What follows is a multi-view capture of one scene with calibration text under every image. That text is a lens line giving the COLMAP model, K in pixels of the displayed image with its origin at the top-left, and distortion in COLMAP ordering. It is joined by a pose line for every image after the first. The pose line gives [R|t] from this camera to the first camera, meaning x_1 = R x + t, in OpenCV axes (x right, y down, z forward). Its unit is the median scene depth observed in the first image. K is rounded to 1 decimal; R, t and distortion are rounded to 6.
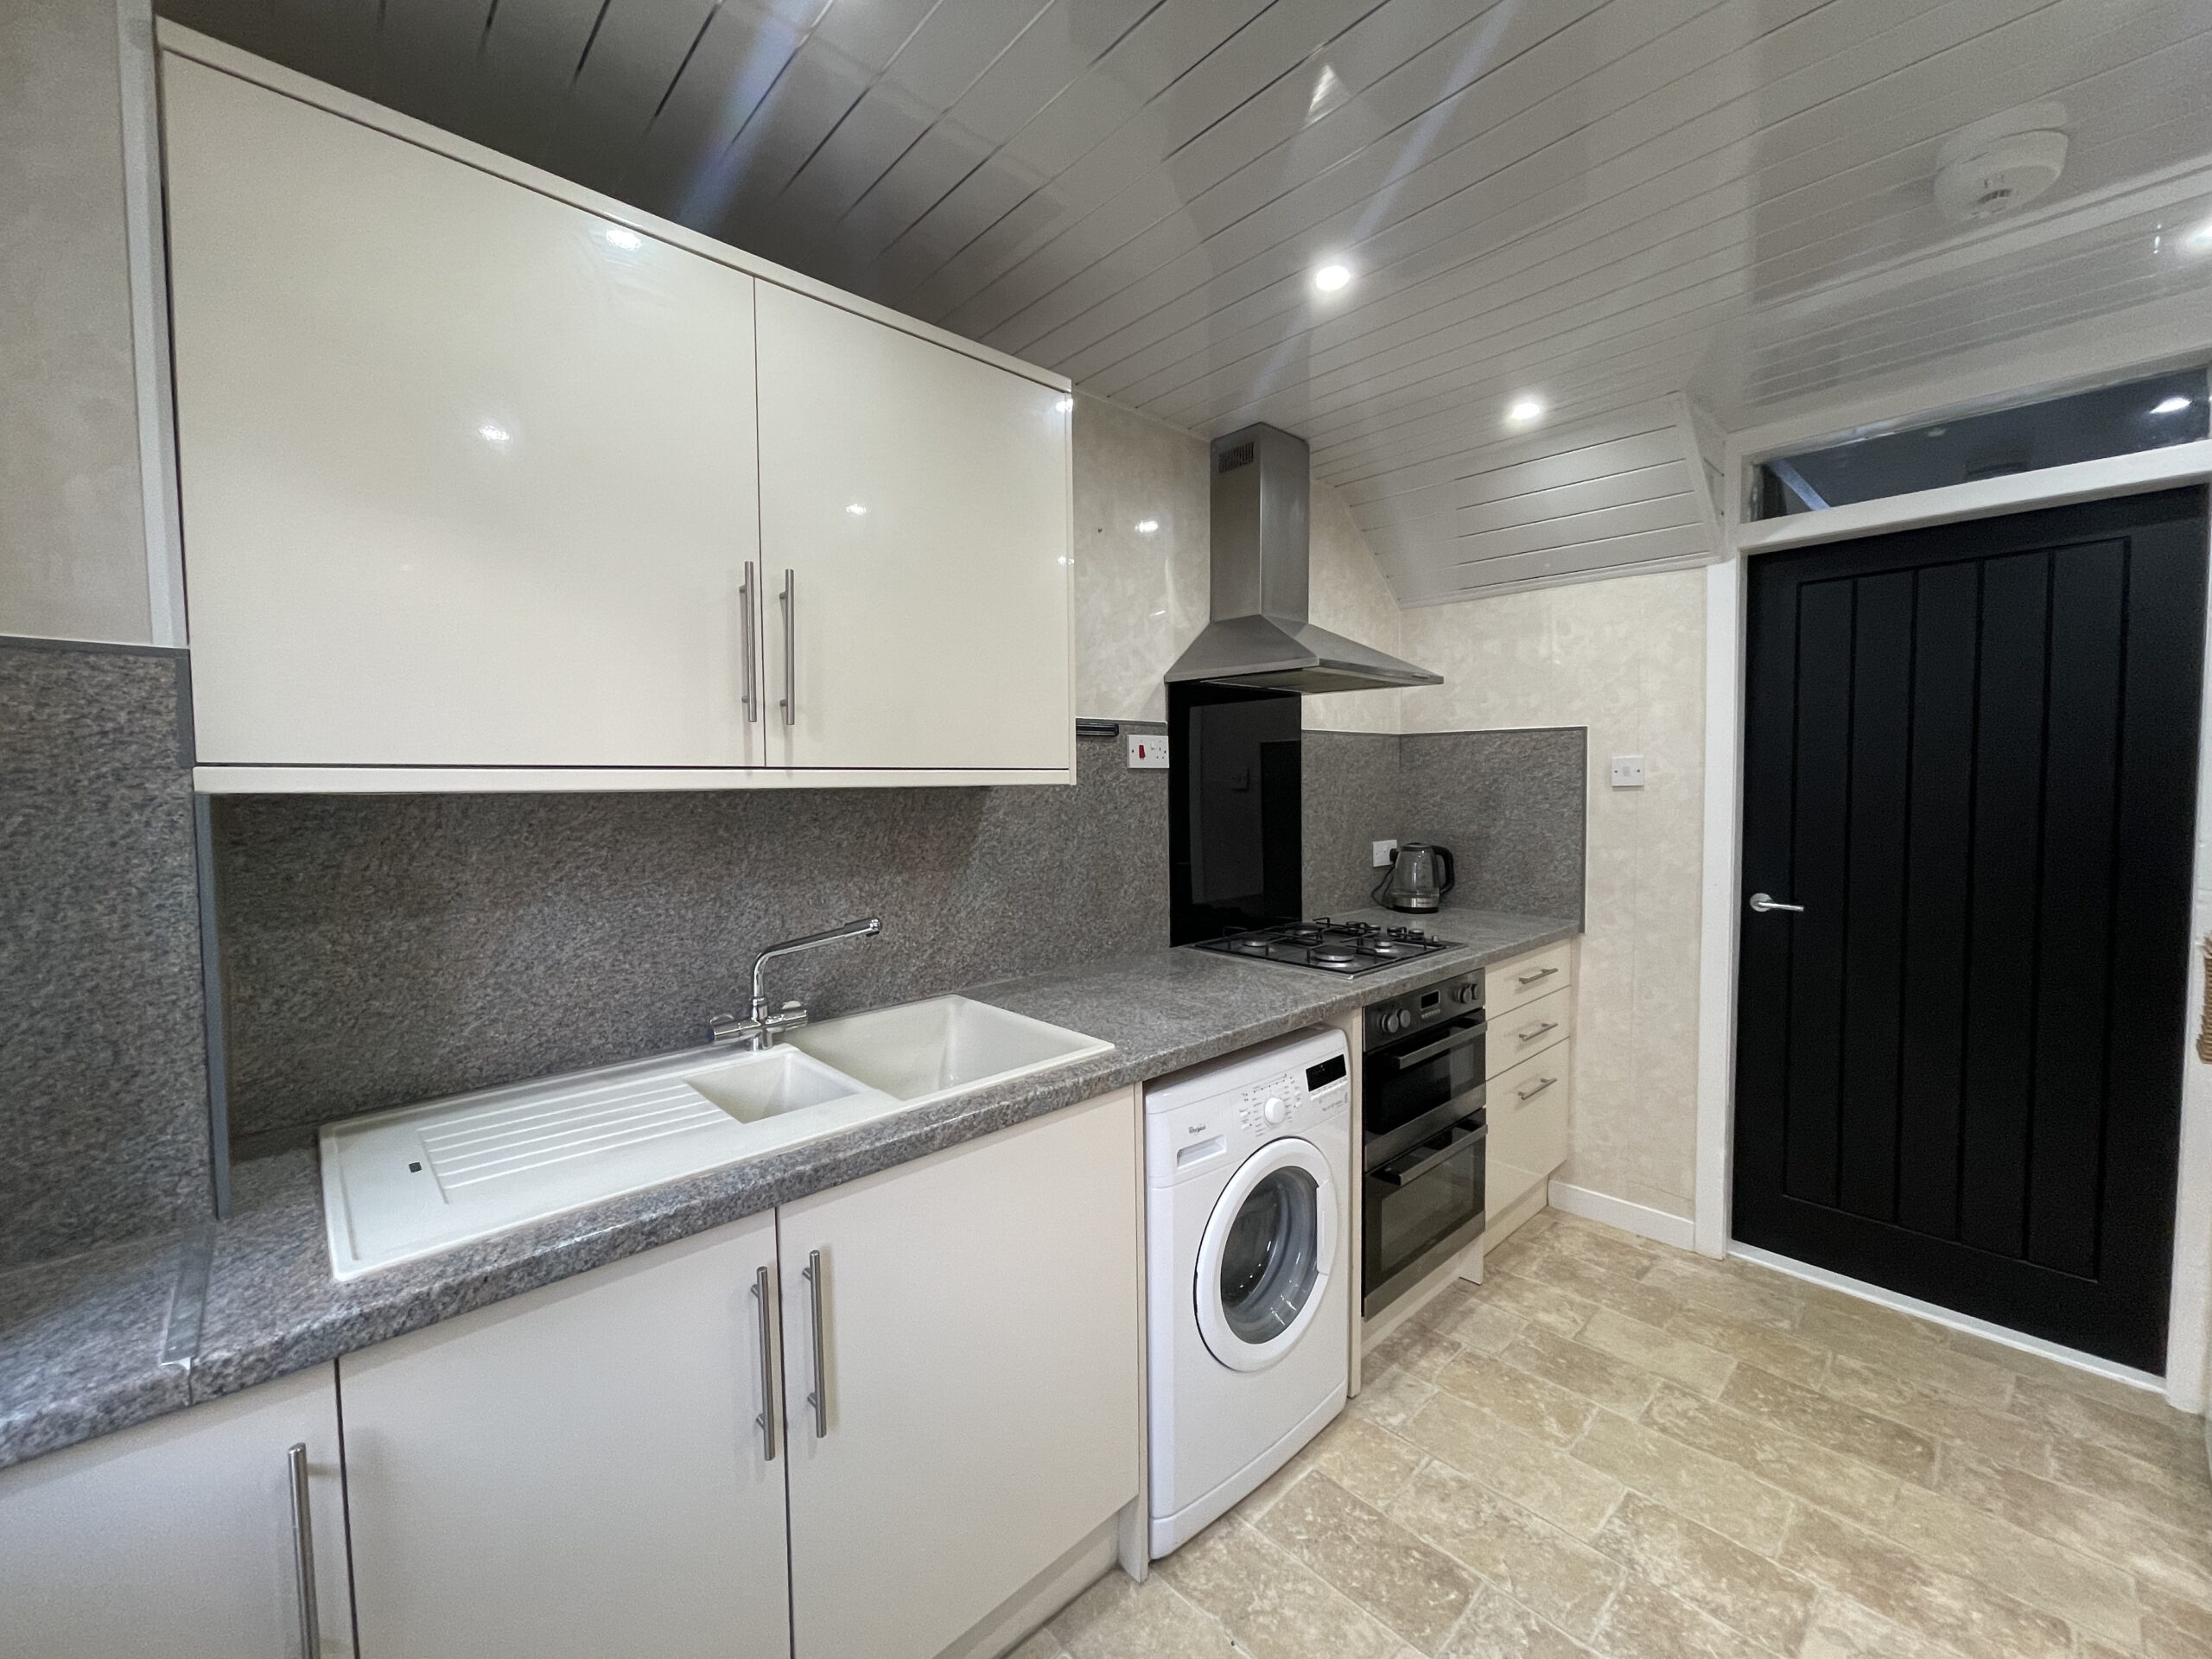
lens RADIAL K [[888.2, 0, 1100.0], [0, 888.2, 826.3], [0, 0, 1]] dist [0.000720, -0.000003]
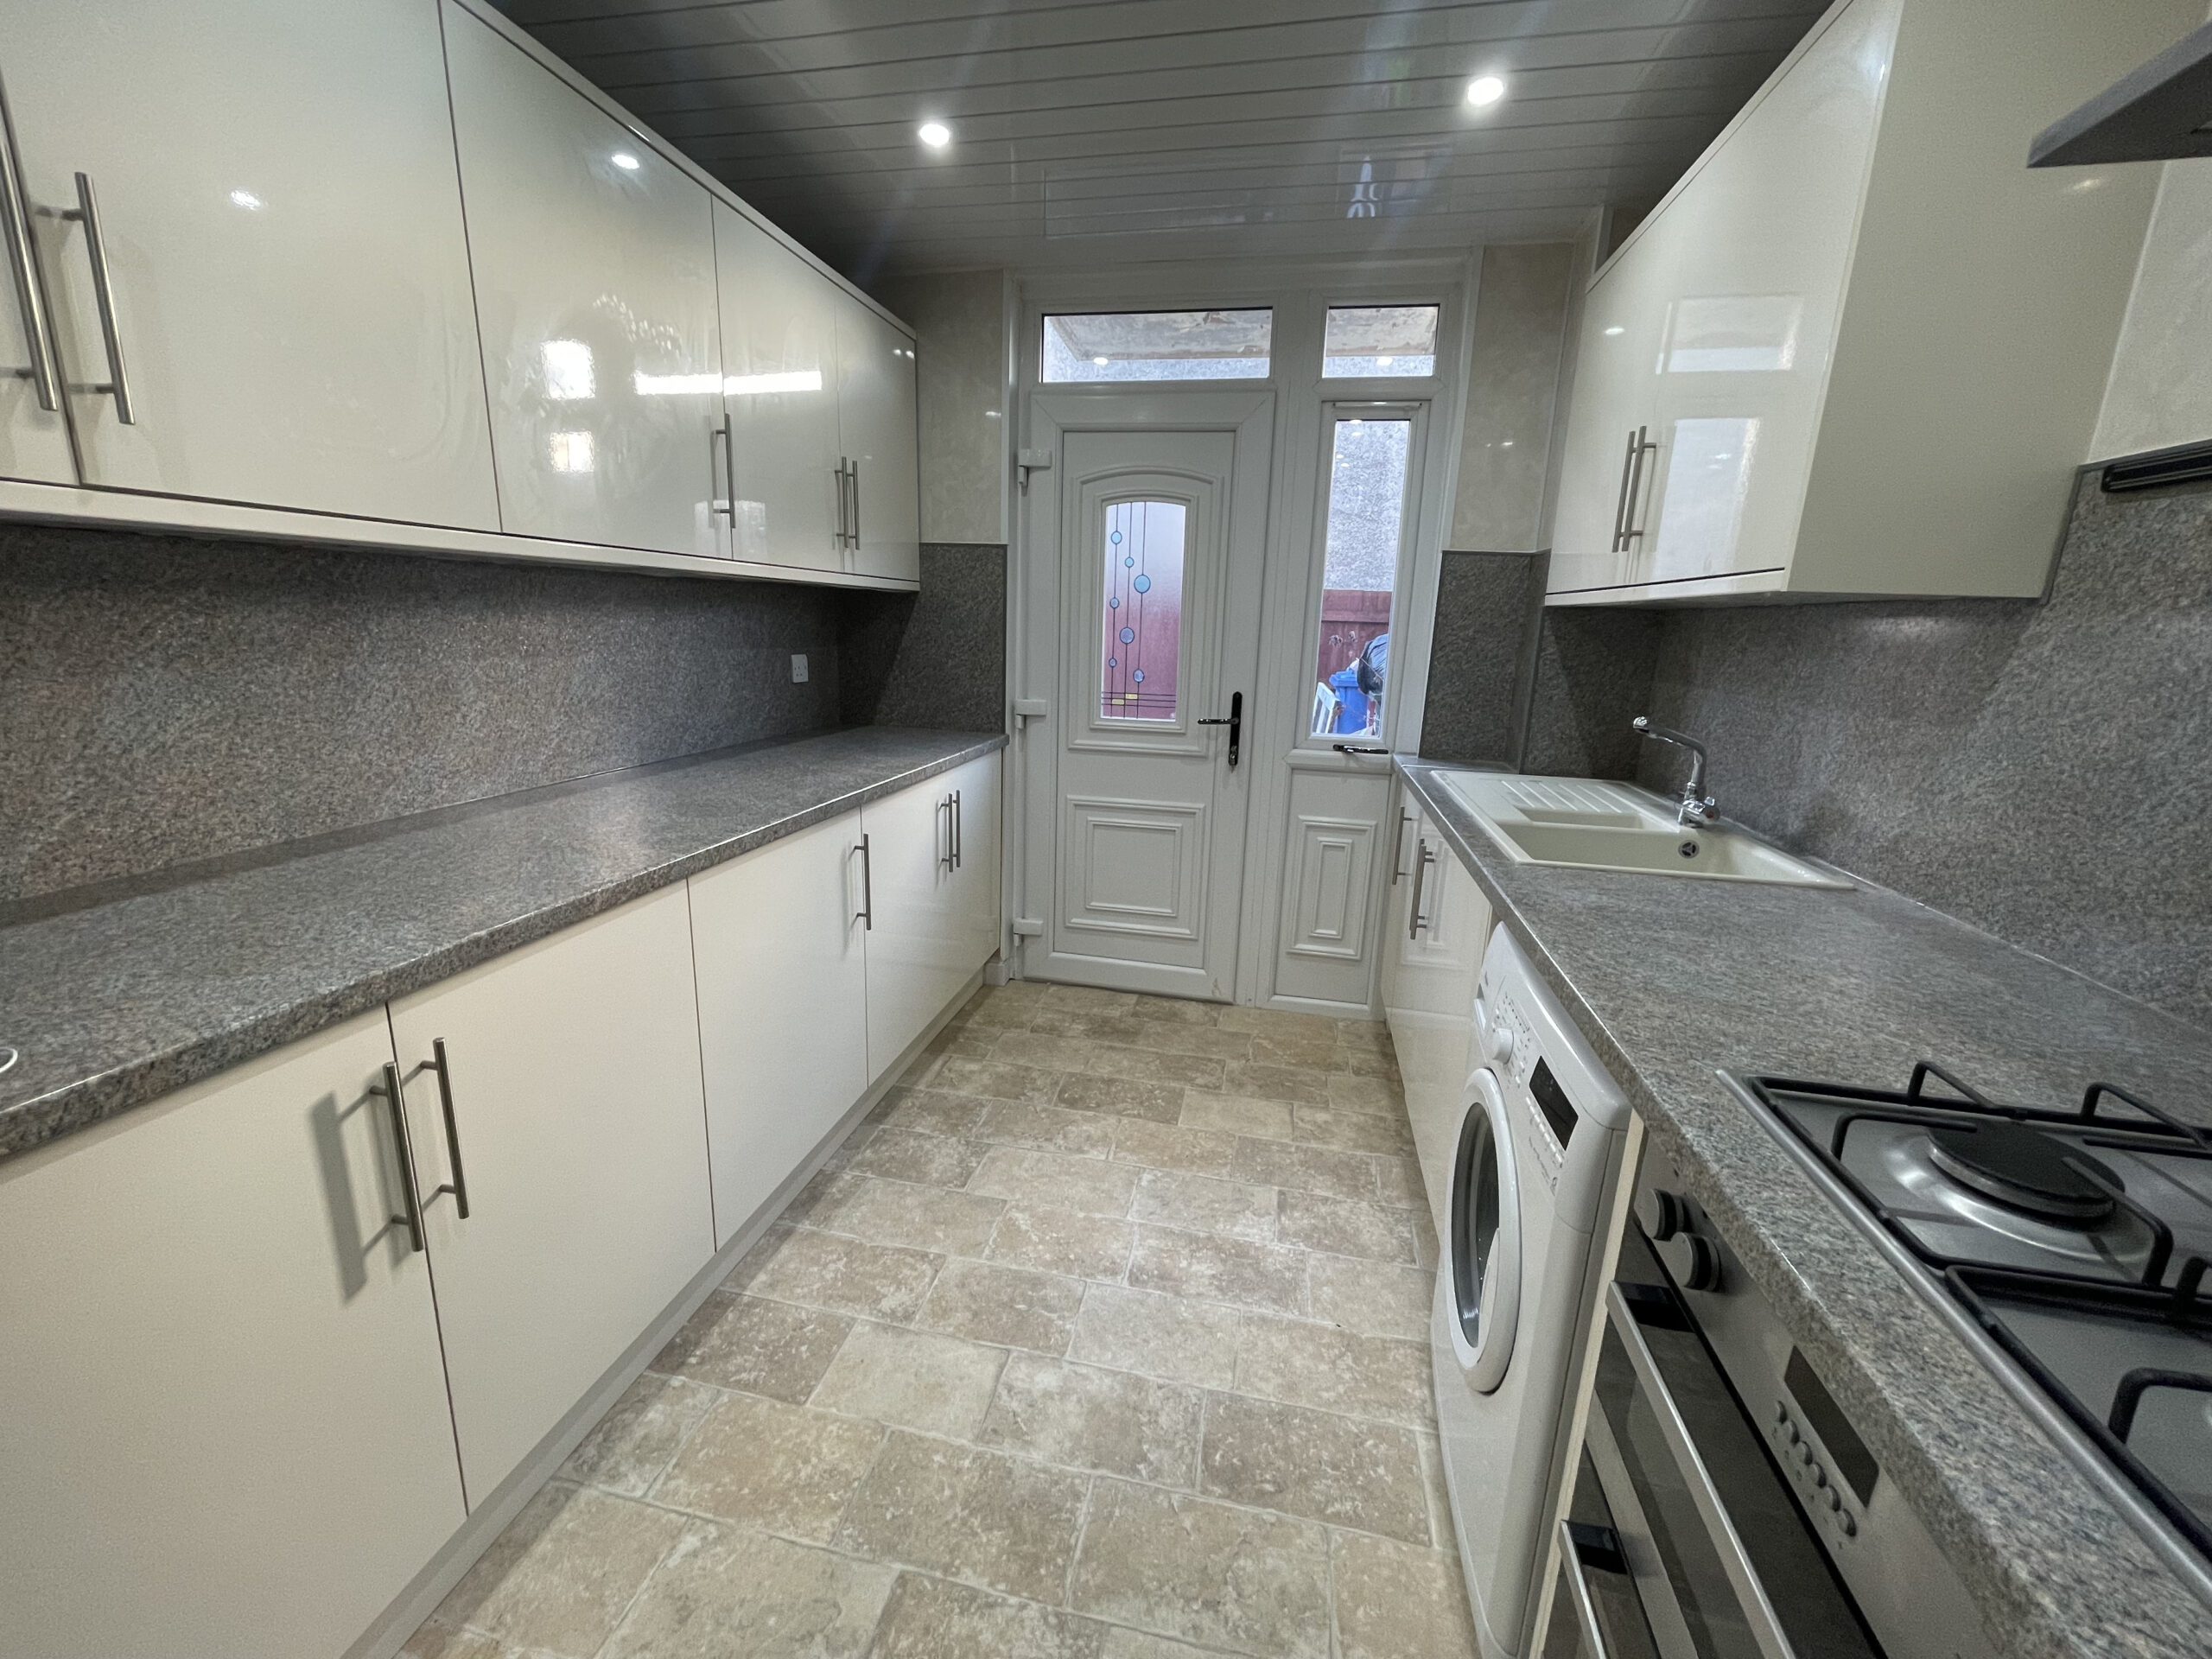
lens RADIAL K [[888.2, 0, 1098.7], [0, 888.2, 819.7], [0, 0, 1]] dist [0.000720, -0.000003]
pose [[-0.820268, 0.111037, -0.561099, 0.889877], [-0.054542, 0.961322, 0.269973, -0.036403], [0.569373, 0.252053, -0.782485, 1.392323]]
